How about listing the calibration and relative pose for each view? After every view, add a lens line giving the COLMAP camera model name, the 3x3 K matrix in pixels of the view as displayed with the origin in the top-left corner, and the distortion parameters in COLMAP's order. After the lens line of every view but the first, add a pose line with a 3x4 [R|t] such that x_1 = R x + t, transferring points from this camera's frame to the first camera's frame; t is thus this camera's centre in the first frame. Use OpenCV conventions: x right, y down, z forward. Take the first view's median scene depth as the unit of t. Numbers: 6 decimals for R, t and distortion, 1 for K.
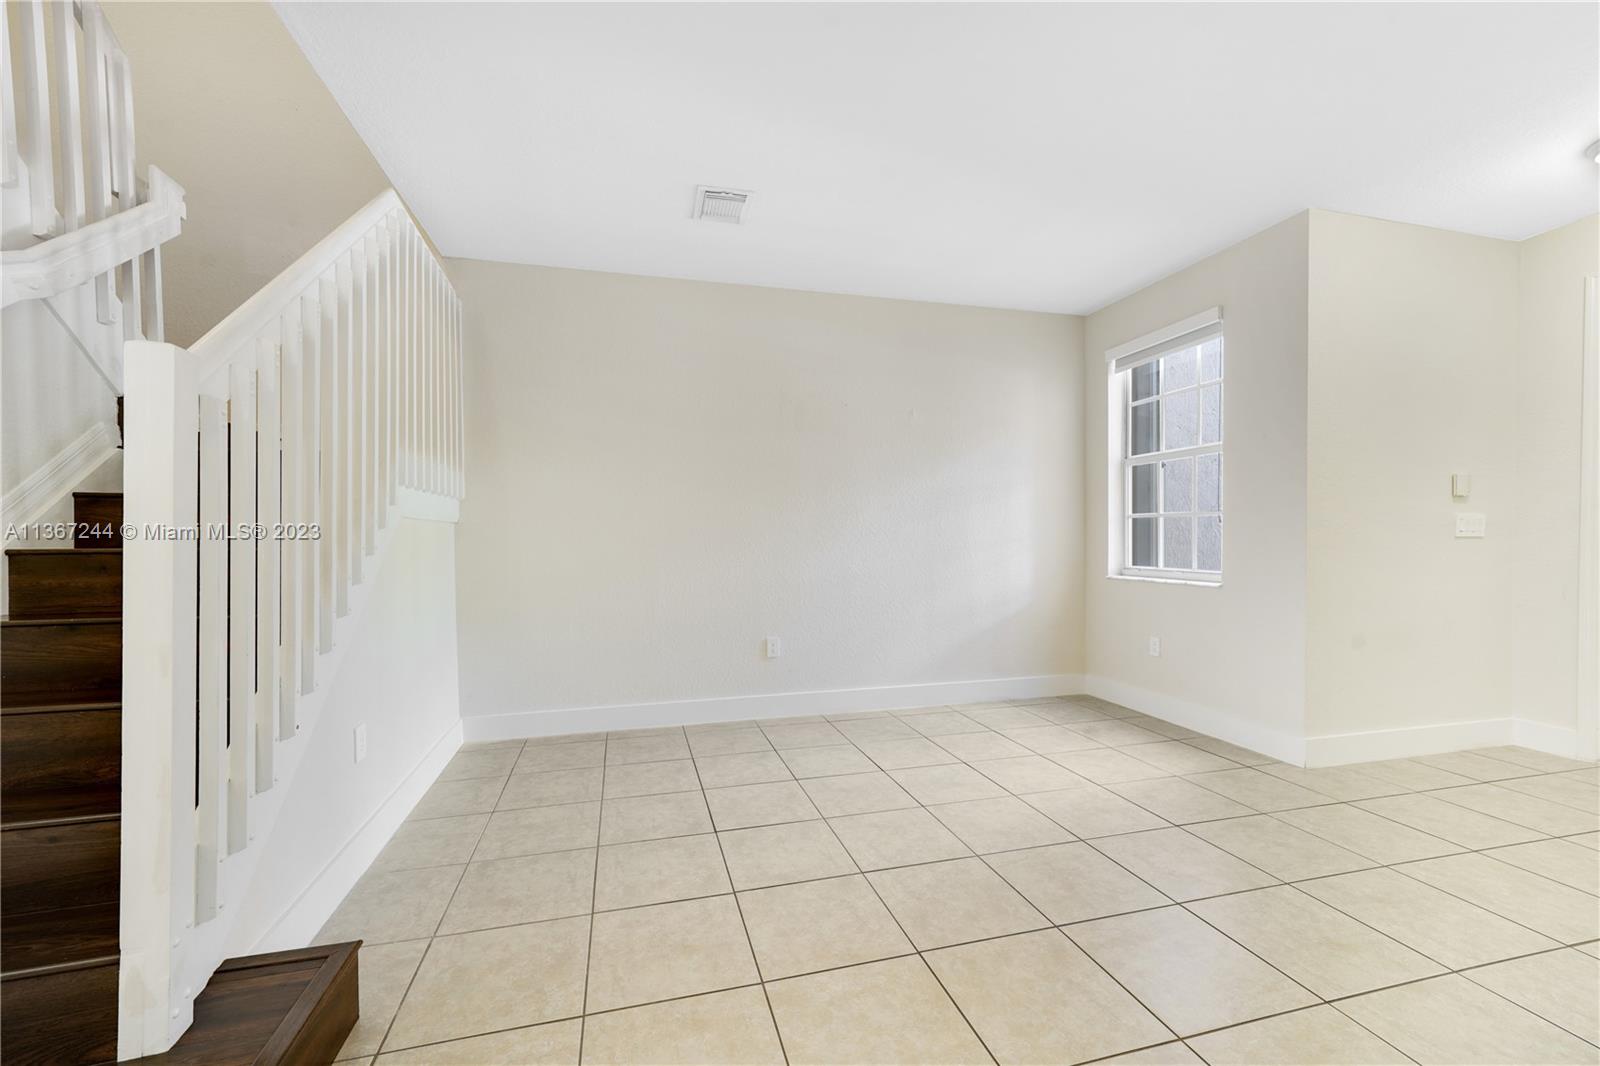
lens RADIAL K [[647.8, 0, 796.1], [0, 647.8, 552.5], [0, 0, 1]] dist [0.006089, 0.001227]
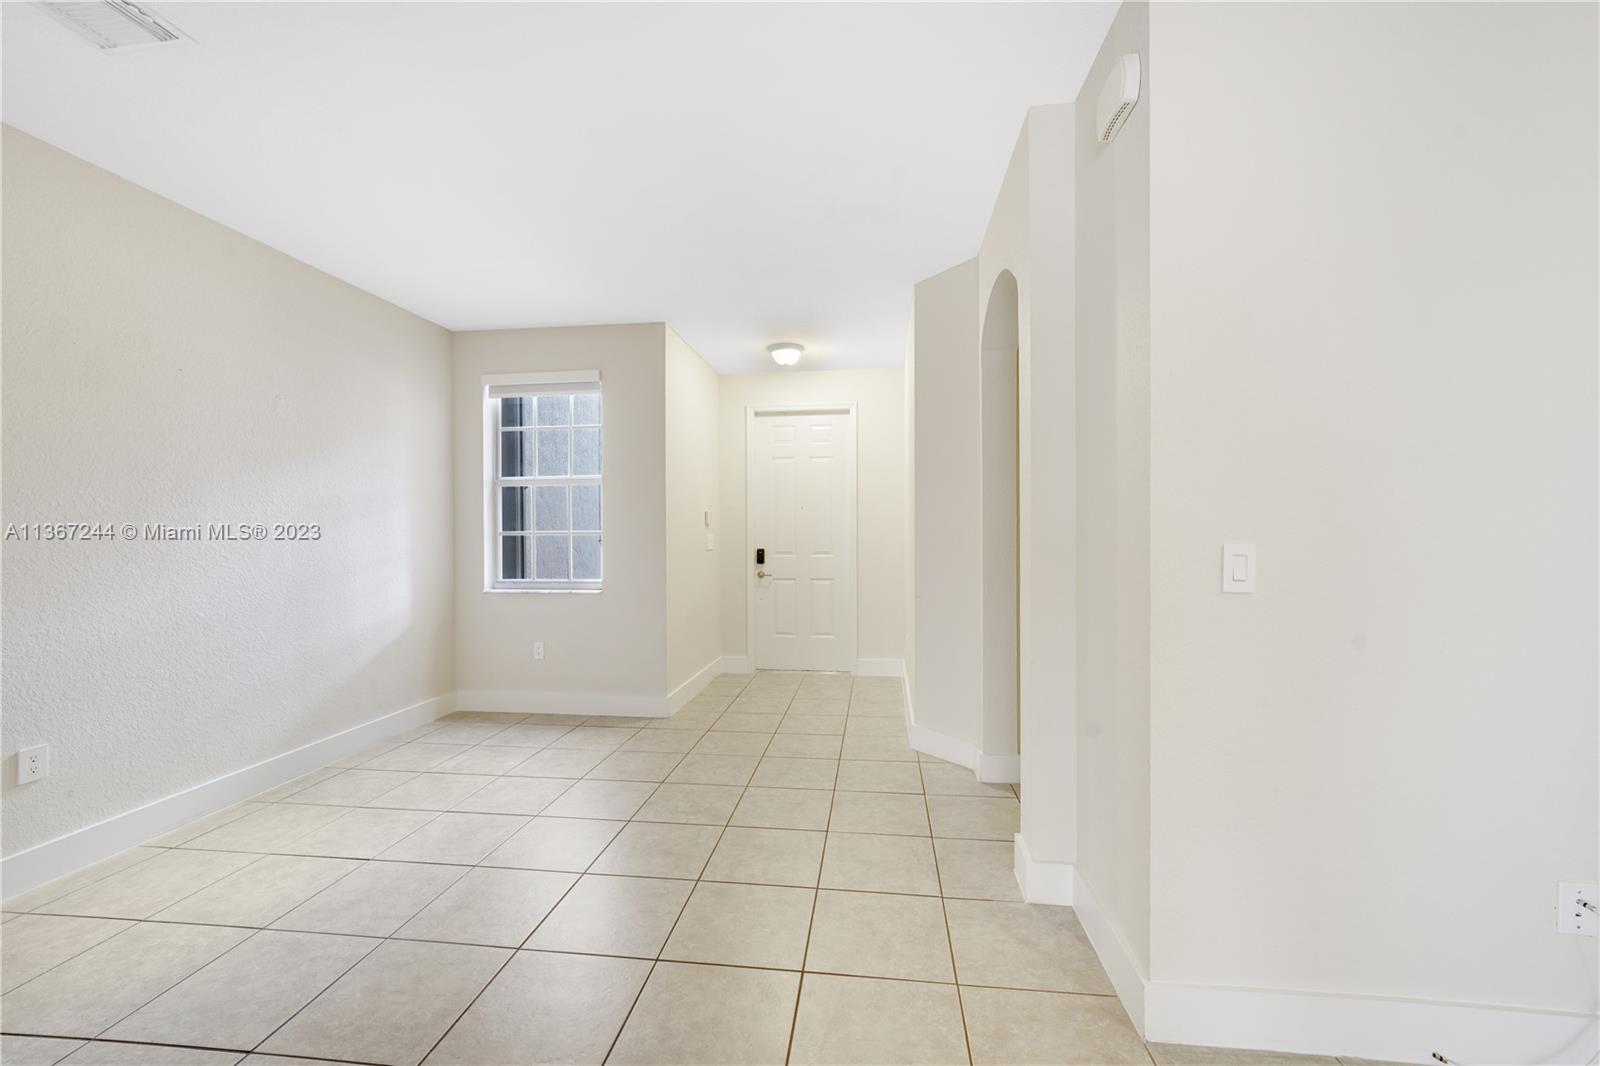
lens RADIAL K [[647.8, 0, 795.4], [0, 647.8, 531.8], [0, 0, 1]] dist [0.006089, 0.001227]
pose [[0.379951, 0.005036, 0.924993, -0.345383], [0.026154, 0.999527, -0.016184, -0.033381], [-0.924637, 0.030341, 0.379639, 0.170326]]
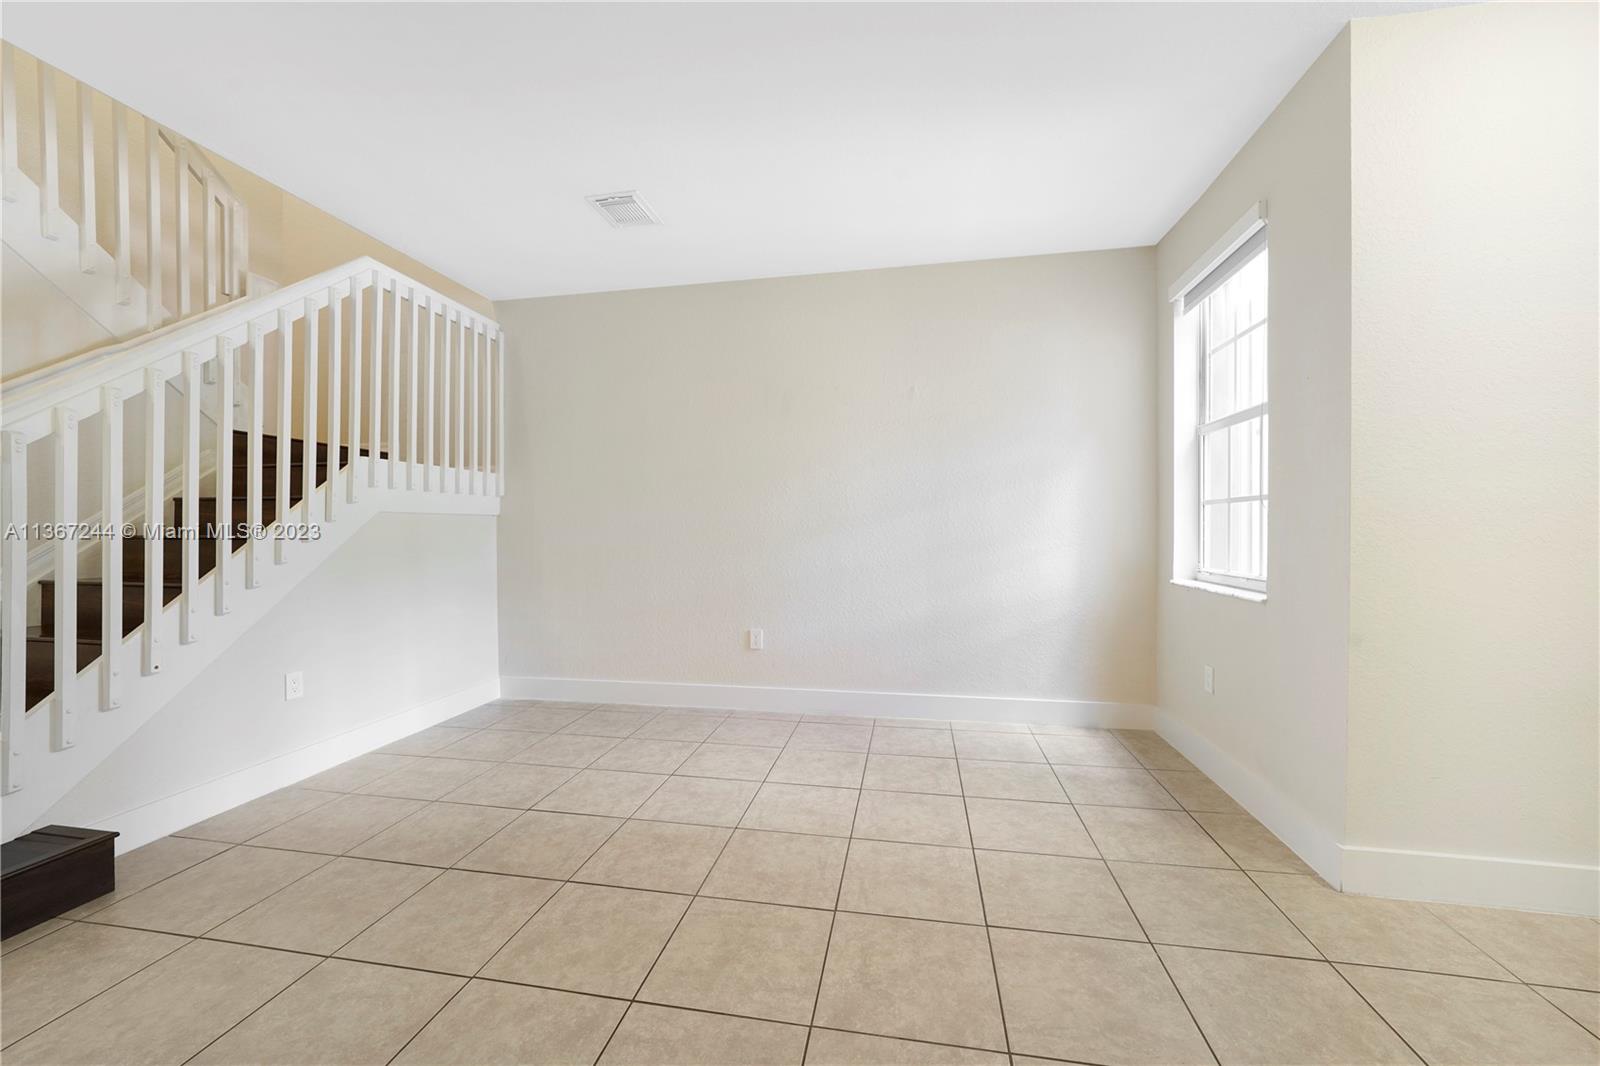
lens RADIAL K [[615.4, 0, 800.9], [0, 615.4, 540.2], [0, 0, 1]] dist [-0.002272, 0.000502]
pose [[0.904015, 0.009438, -0.427397, 0.467226], [-0.011502, 0.999931, -0.002248, -0.004097], [0.427346, 0.006948, 0.904061, 0.194924]]
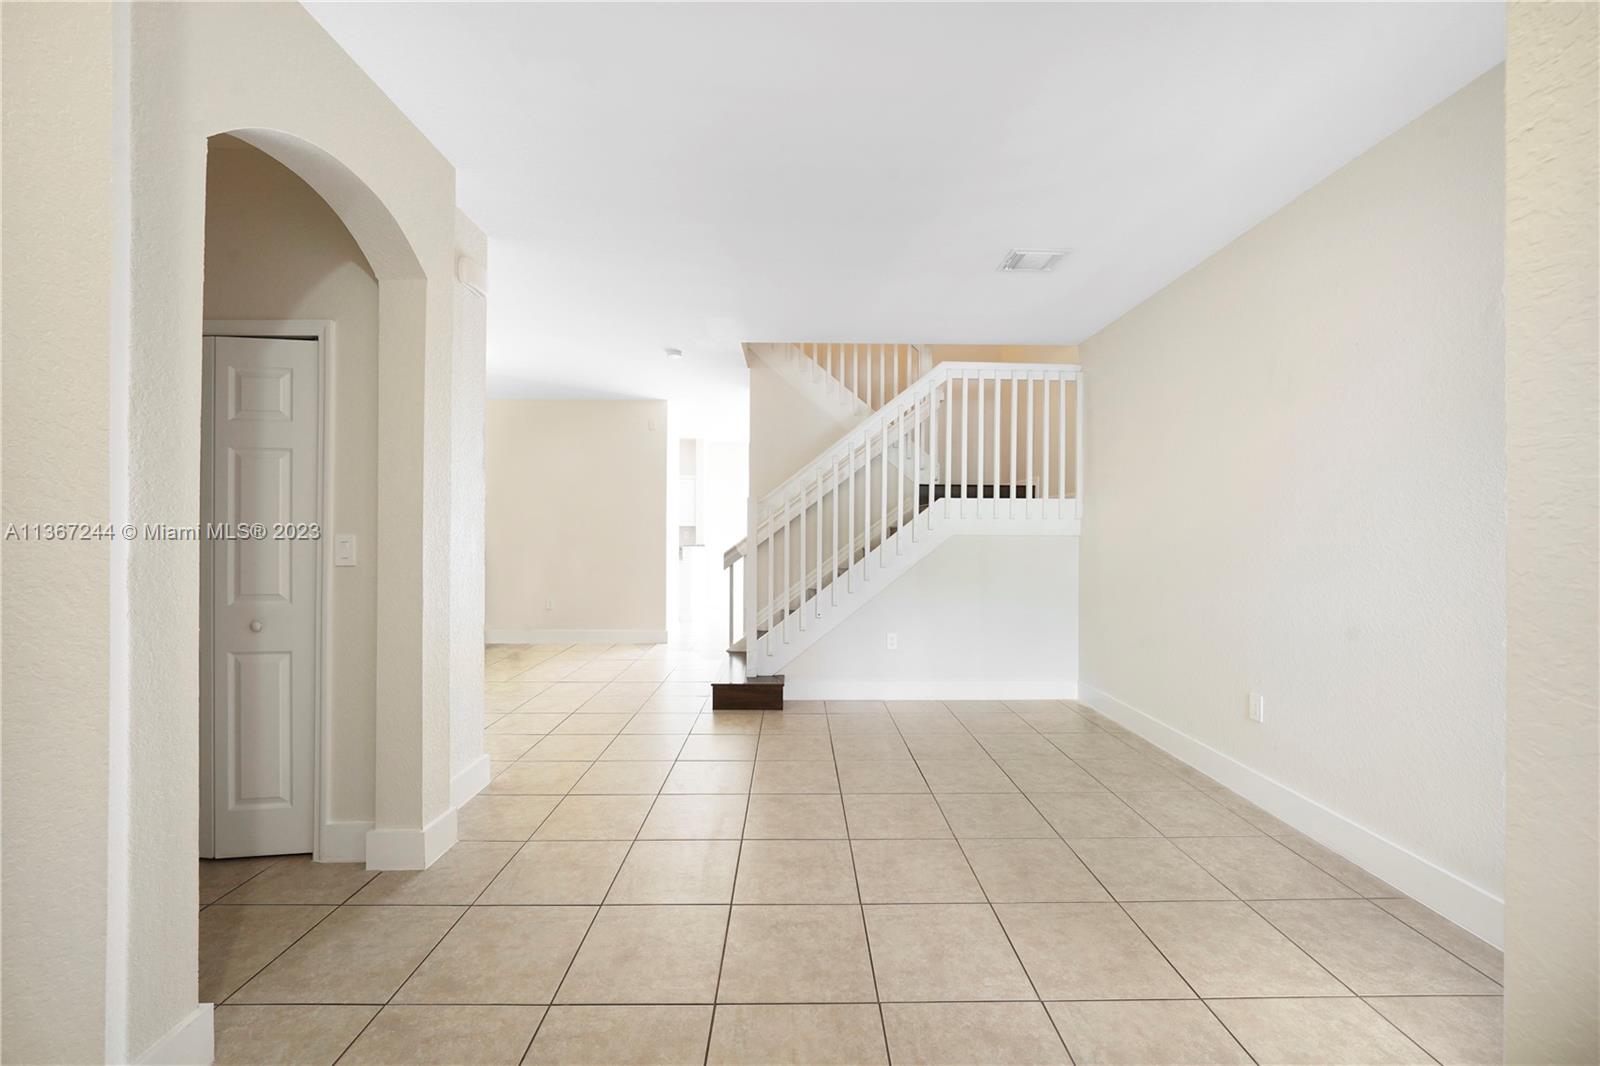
lens RADIAL K [[615.4, 0, 810.0], [0, 615.4, 537.0], [0, 0, 1]] dist [-0.002272, 0.000502]
pose [[-0.231566, 0.012694, -0.972736, 0.830715], [-0.028401, 0.999400, 0.019803, -0.051509], [0.972404, 0.032213, -0.231067, 0.722094]]
